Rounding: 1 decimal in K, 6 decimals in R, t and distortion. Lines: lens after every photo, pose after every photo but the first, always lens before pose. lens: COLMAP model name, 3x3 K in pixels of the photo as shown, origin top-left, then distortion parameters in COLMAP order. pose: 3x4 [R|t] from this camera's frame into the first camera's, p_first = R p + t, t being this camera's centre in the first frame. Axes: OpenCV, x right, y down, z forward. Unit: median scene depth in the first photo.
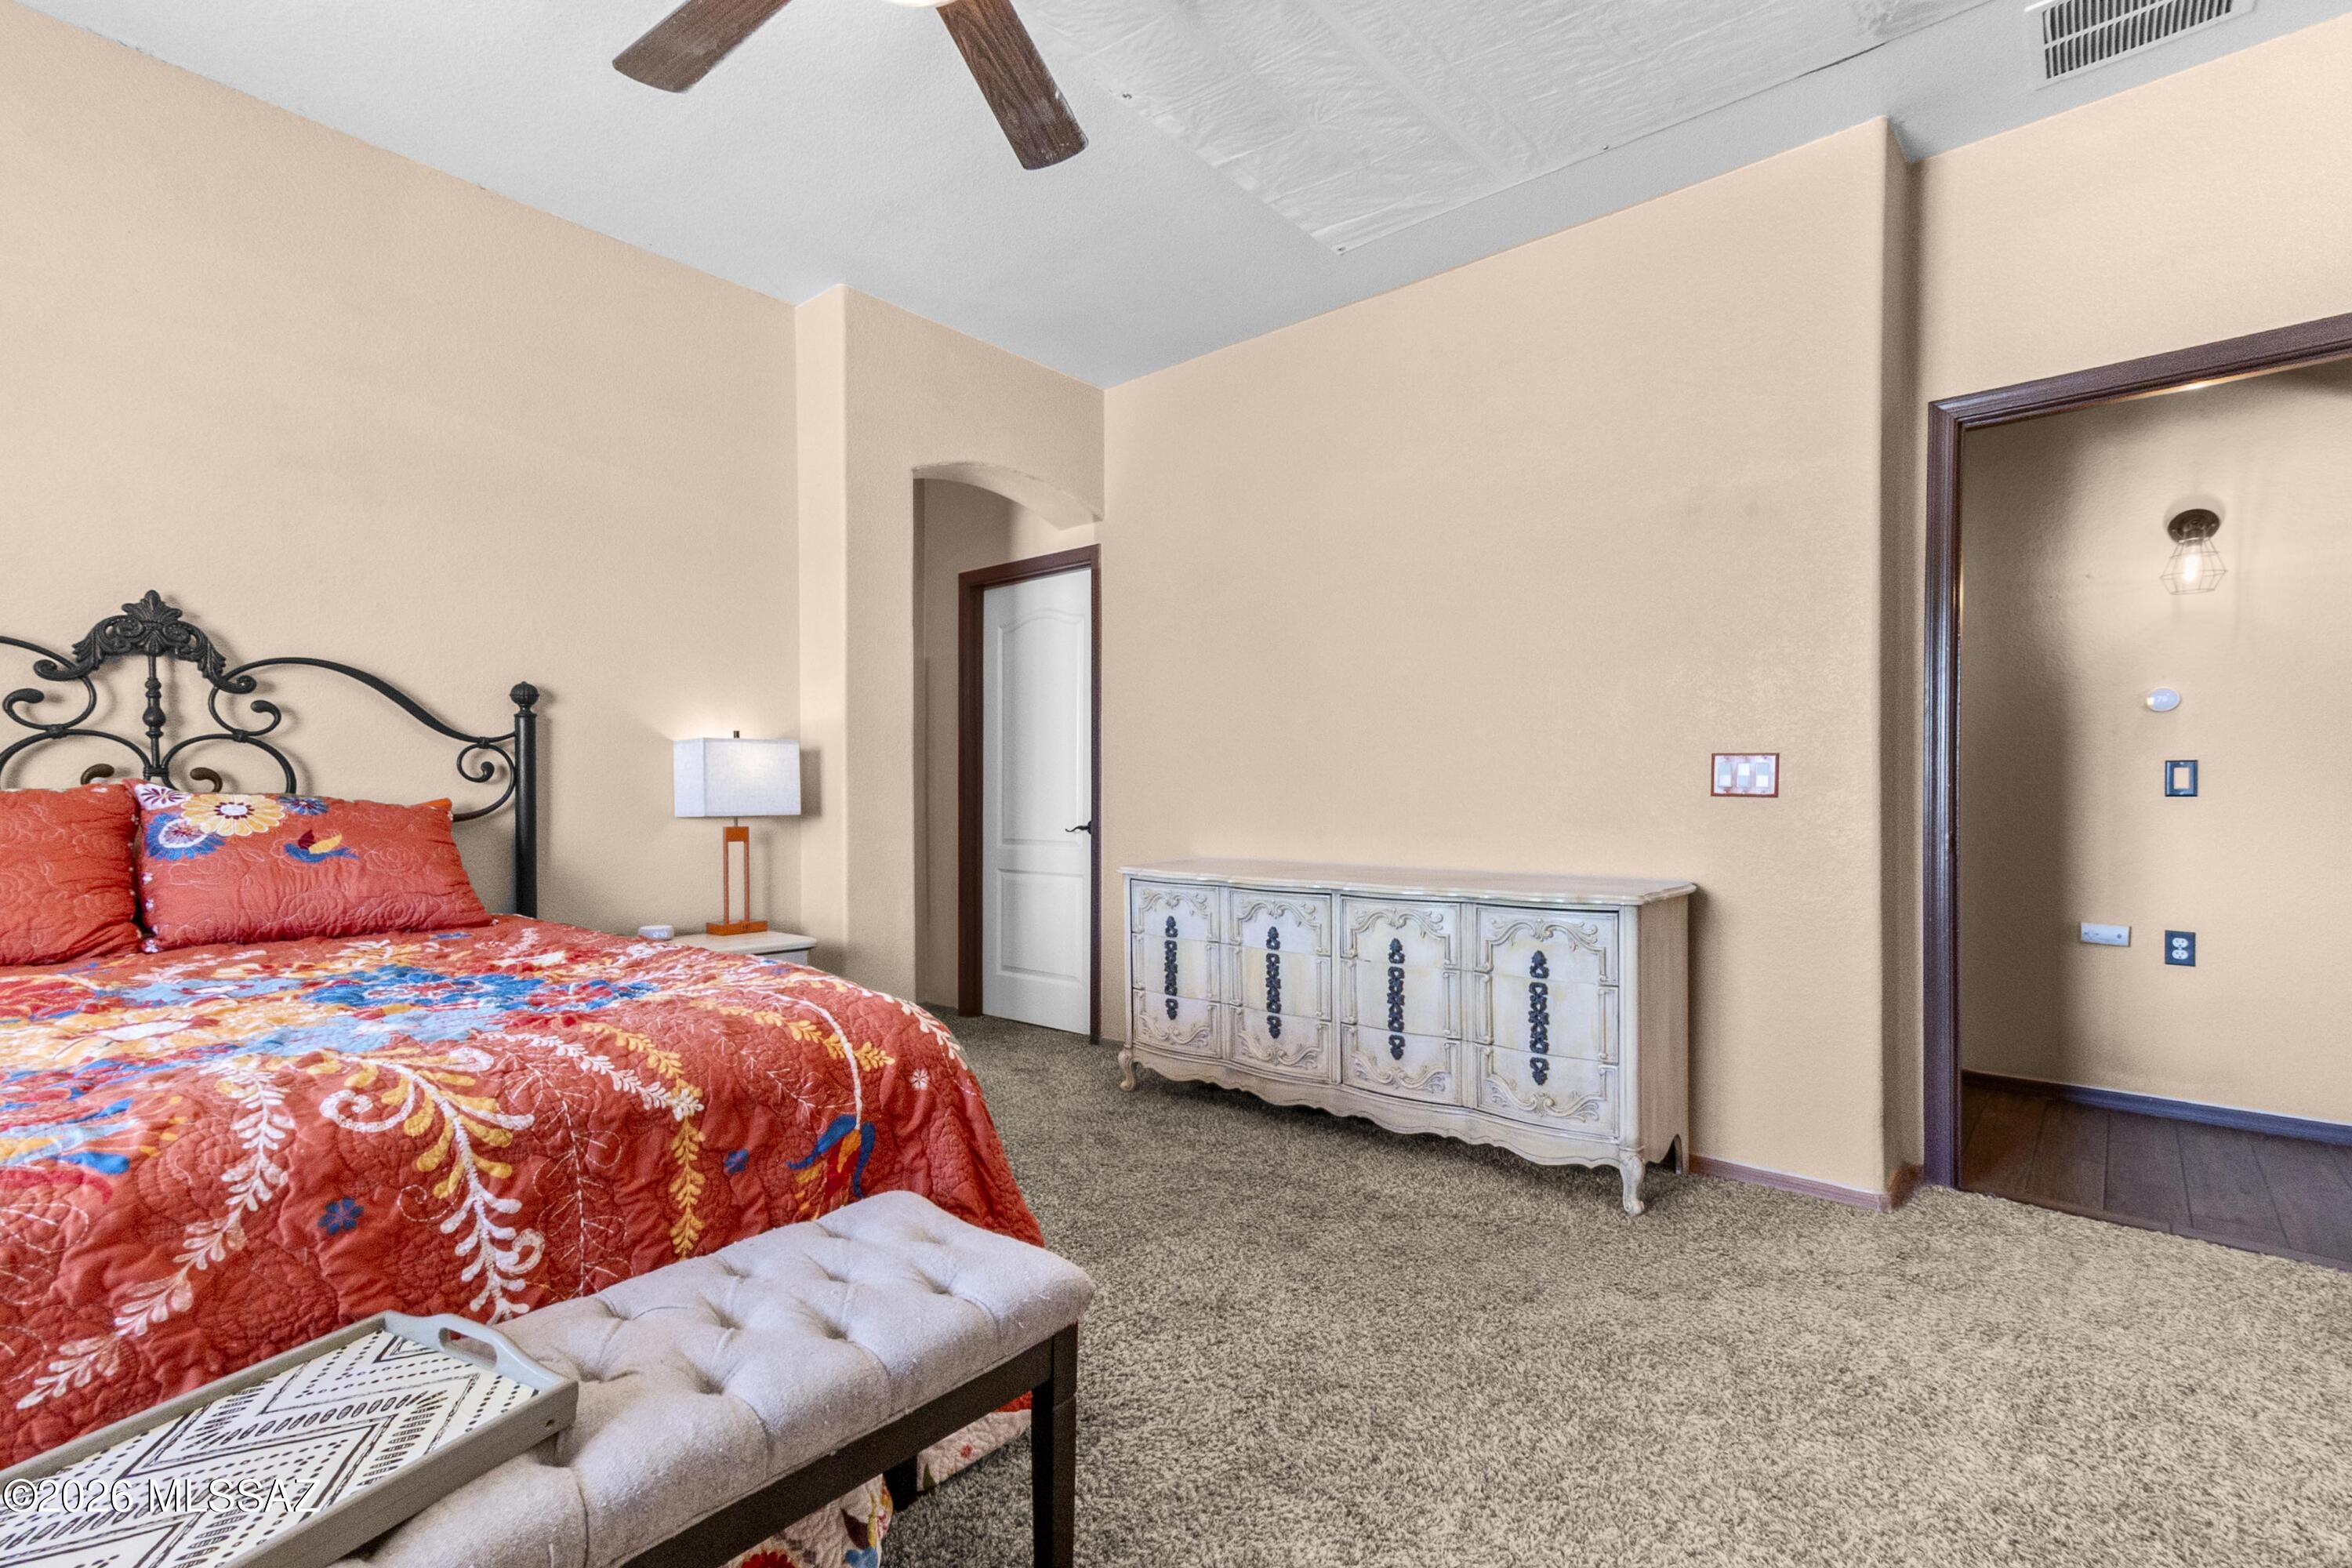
lens RADIAL K [[1061.7, 0, 1188.9], [0, 1061.7, 797.2], [0, 0, 1]] dist [-0.003076, 0.000667]
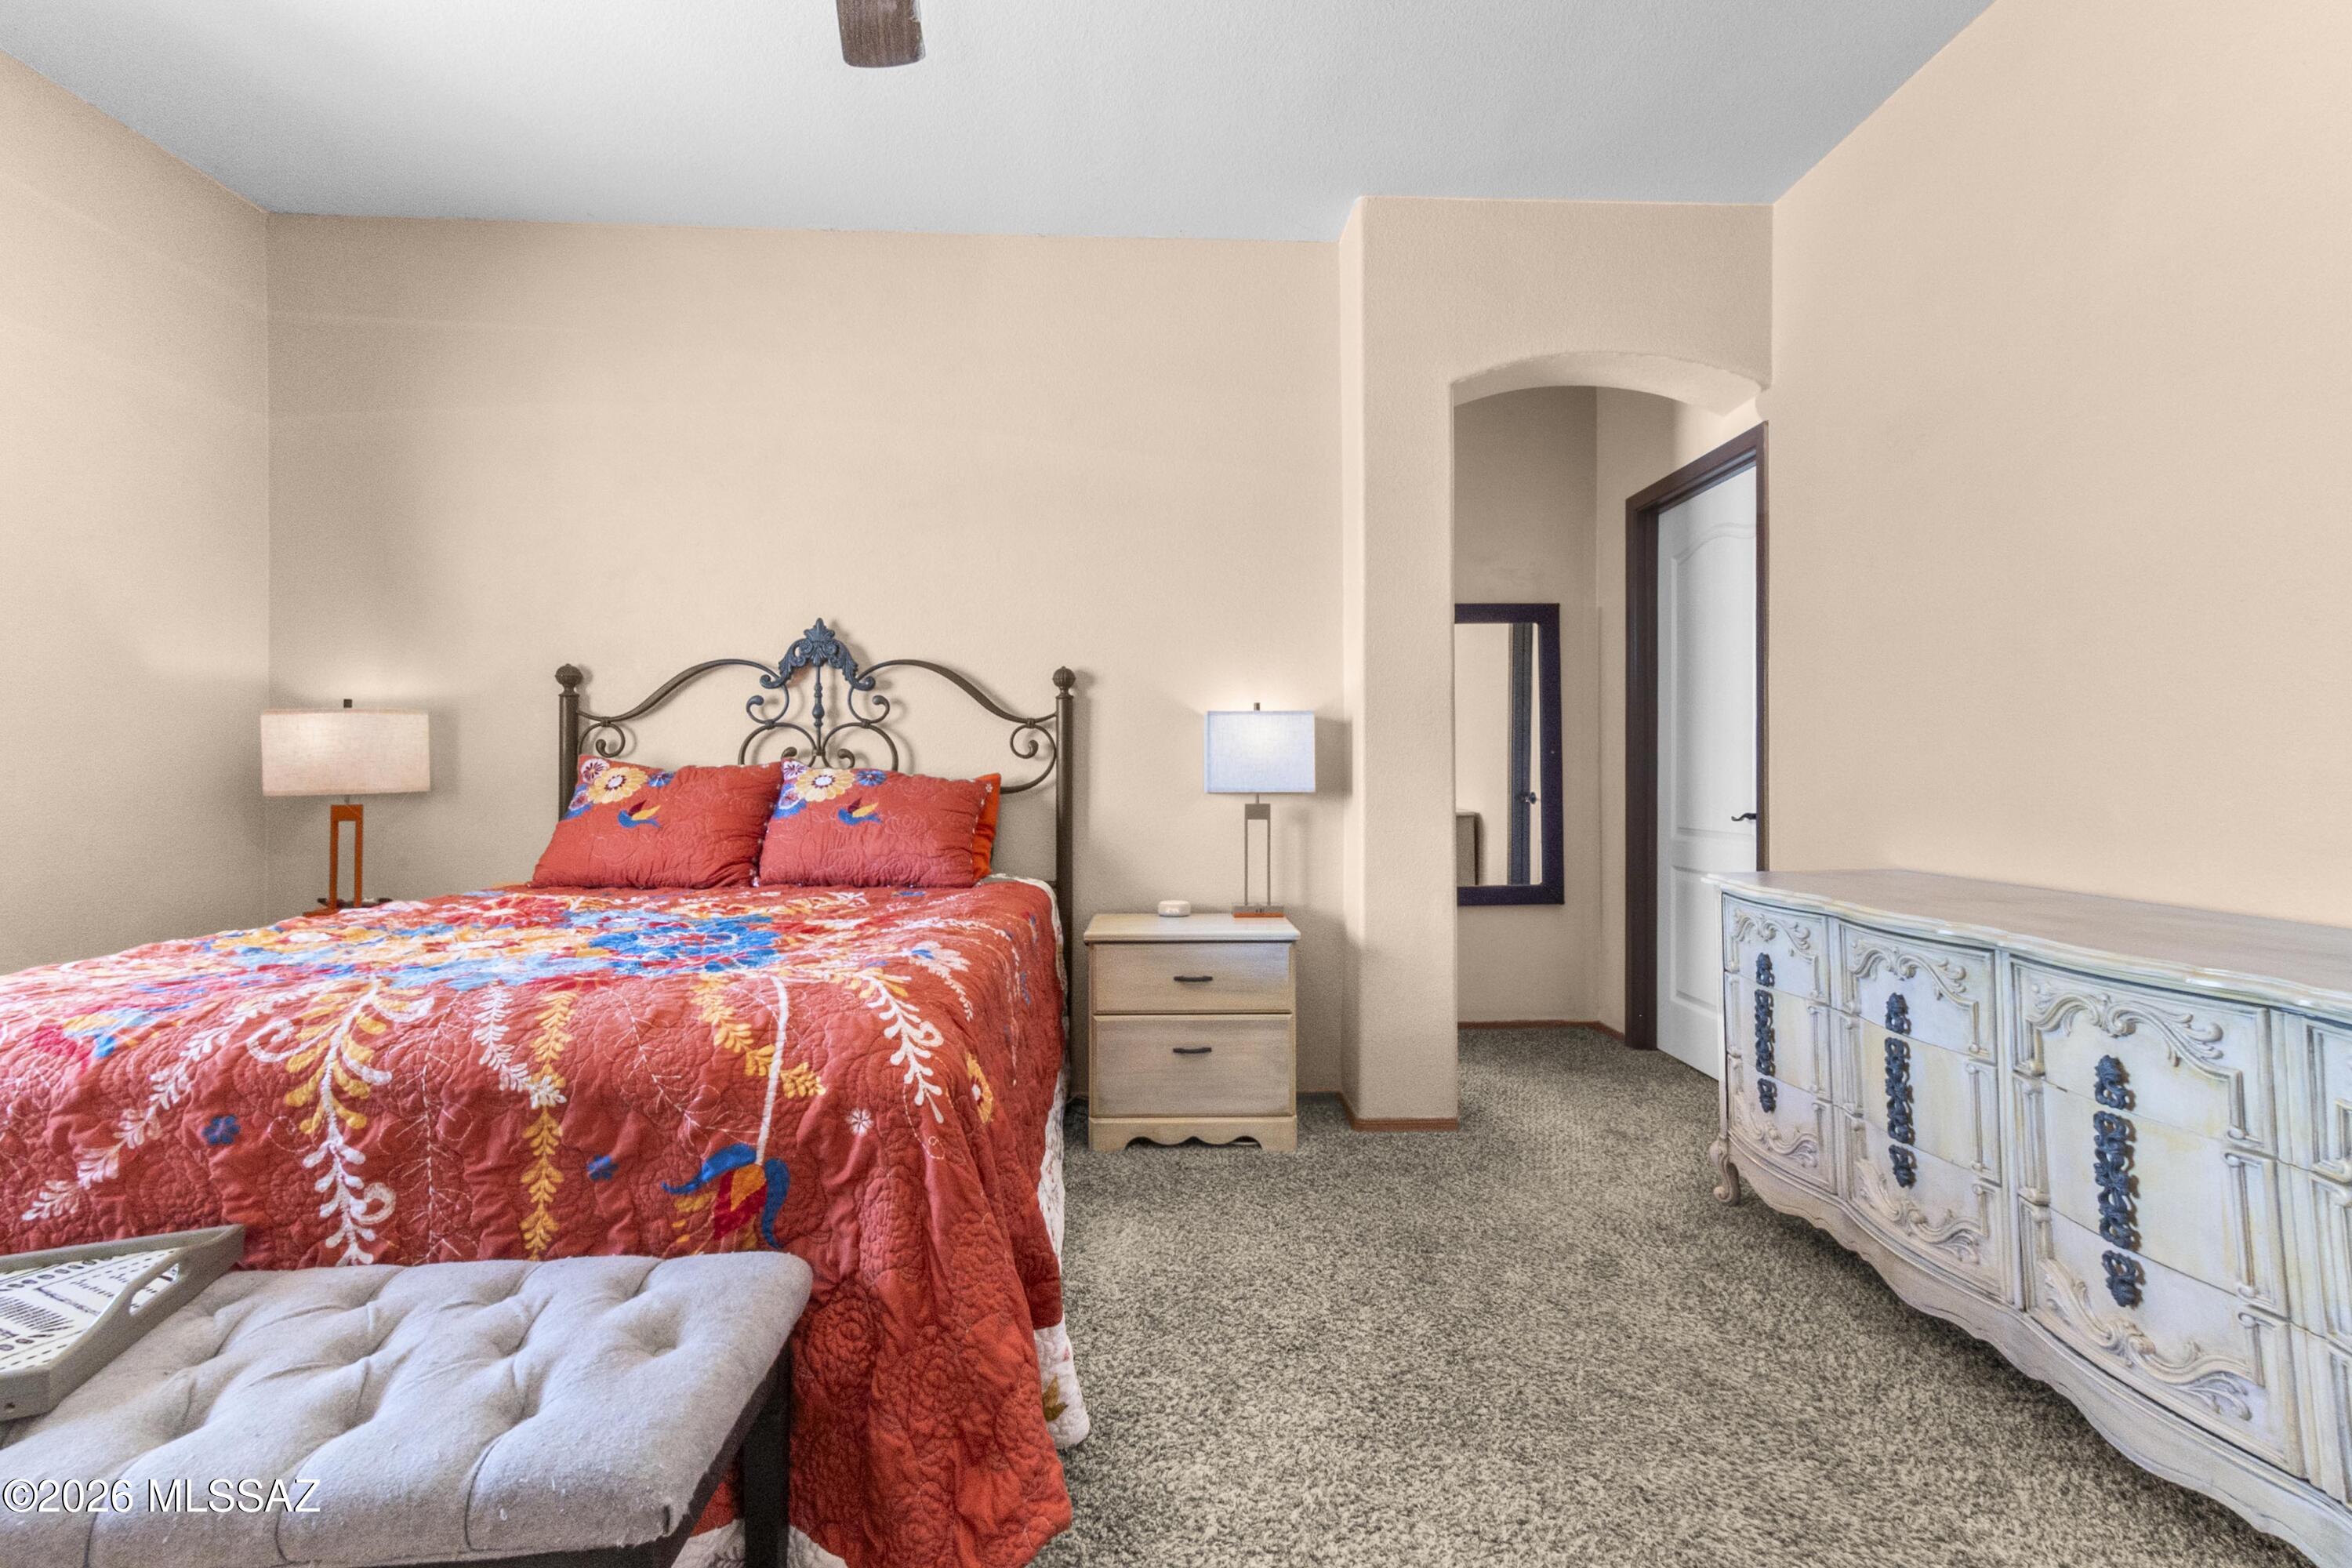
lens RADIAL K [[1081.3, 0, 1168.9], [0, 1081.3, 750.3], [0, 0, 1]] dist [0.011285, 0.000168]
pose [[0.681847, -0.013893, -0.731363, 0.537677], [-0.002224, 0.999776, -0.021066, 0.001795], [0.731491, 0.015991, 0.681663, 0.640046]]
